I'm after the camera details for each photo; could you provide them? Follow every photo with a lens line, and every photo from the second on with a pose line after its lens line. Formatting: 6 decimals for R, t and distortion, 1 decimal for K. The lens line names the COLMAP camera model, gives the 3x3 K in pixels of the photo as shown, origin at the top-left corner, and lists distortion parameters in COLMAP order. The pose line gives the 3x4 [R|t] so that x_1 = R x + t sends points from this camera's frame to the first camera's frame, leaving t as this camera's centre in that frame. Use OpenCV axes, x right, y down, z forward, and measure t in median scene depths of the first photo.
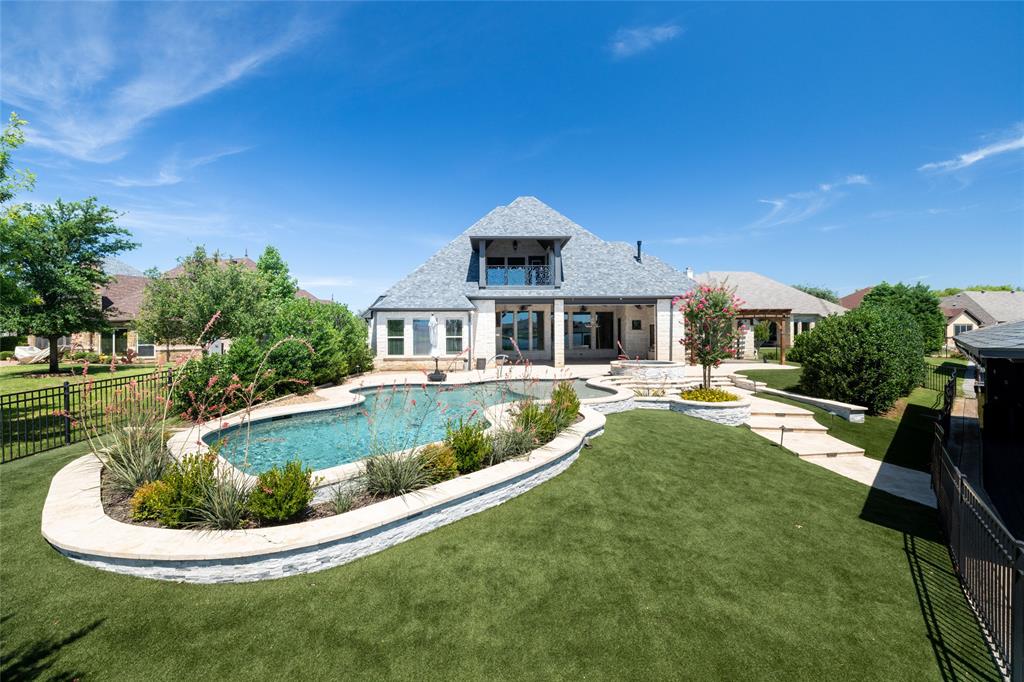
lens RADIAL K [[426.3, 0, 510.1], [0, 426.3, 341.1], [0, 0, 1]] dist [-0.001288, 0.000898]
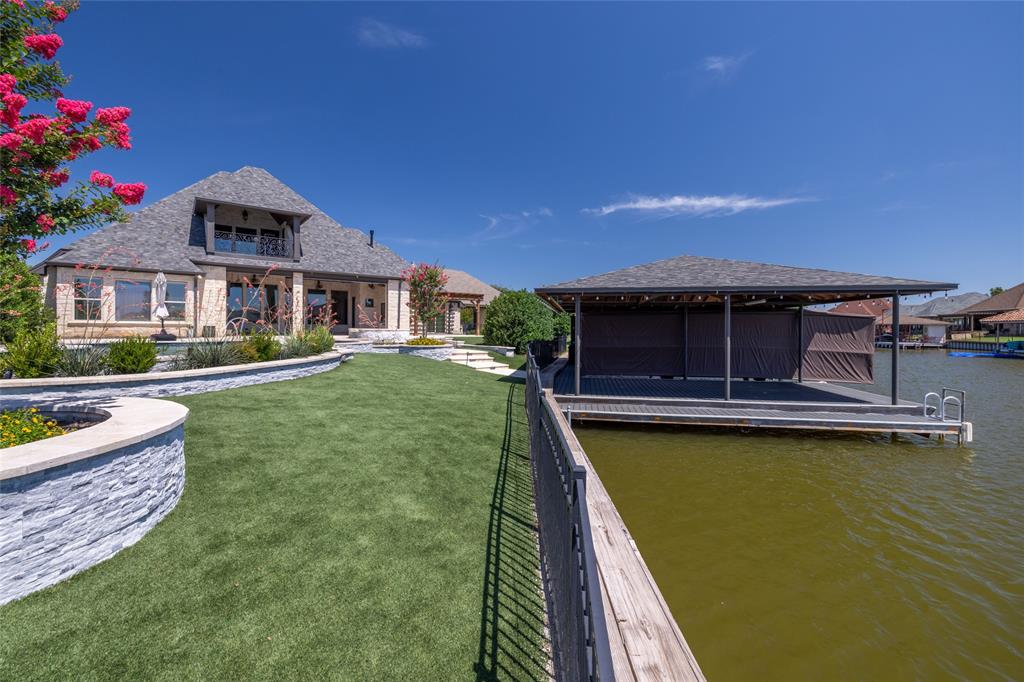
lens RADIAL K [[473.4, 0, 513.8], [0, 473.4, 346.7], [0, 0, 1]] dist [-0.000667, 0.000004]
pose [[0.821803, 0.010028, 0.569683, -0.109628], [-0.005902, 0.999941, -0.009088, 0.091800], [-0.569741, 0.004106, 0.821814, -0.266156]]
